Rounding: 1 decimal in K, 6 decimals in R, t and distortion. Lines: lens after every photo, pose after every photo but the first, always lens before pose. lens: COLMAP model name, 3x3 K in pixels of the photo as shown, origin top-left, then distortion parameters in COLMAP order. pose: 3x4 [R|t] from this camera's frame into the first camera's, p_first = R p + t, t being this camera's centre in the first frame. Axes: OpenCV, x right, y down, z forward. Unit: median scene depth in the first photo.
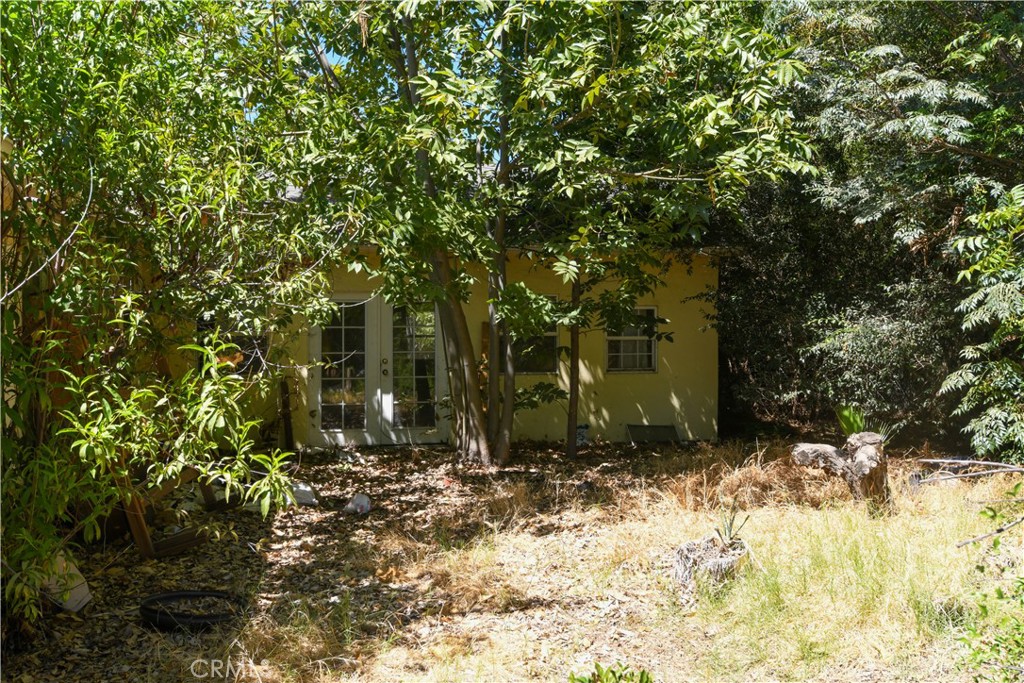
lens RADIAL K [[890.3, 0, 511.9], [0, 890.3, 342.1], [0, 0, 1]] dist [-0.014812, 0.001560]
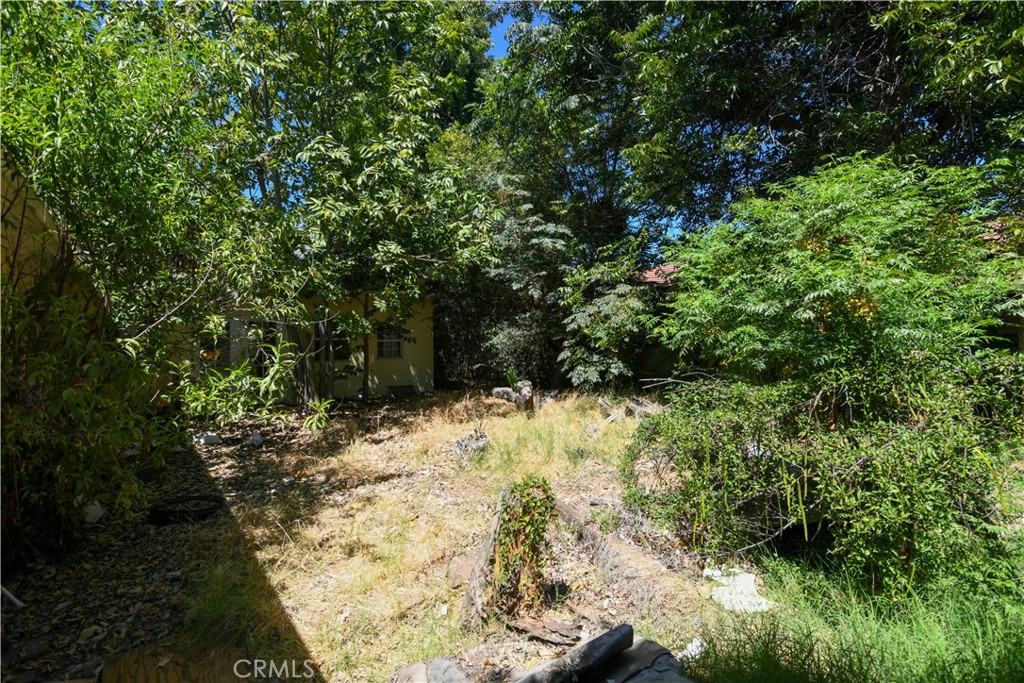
lens RADIAL K [[460.5, 0, 512.6], [0, 460.5, 338.4], [0, 0, 1]] dist [-0.004221, -0.001698]
pose [[0.907247, -0.017428, 0.420236, -0.103661], [0.021233, 0.999765, -0.004379, 0.001698], [-0.420061, 0.012896, 0.907404, -0.018855]]
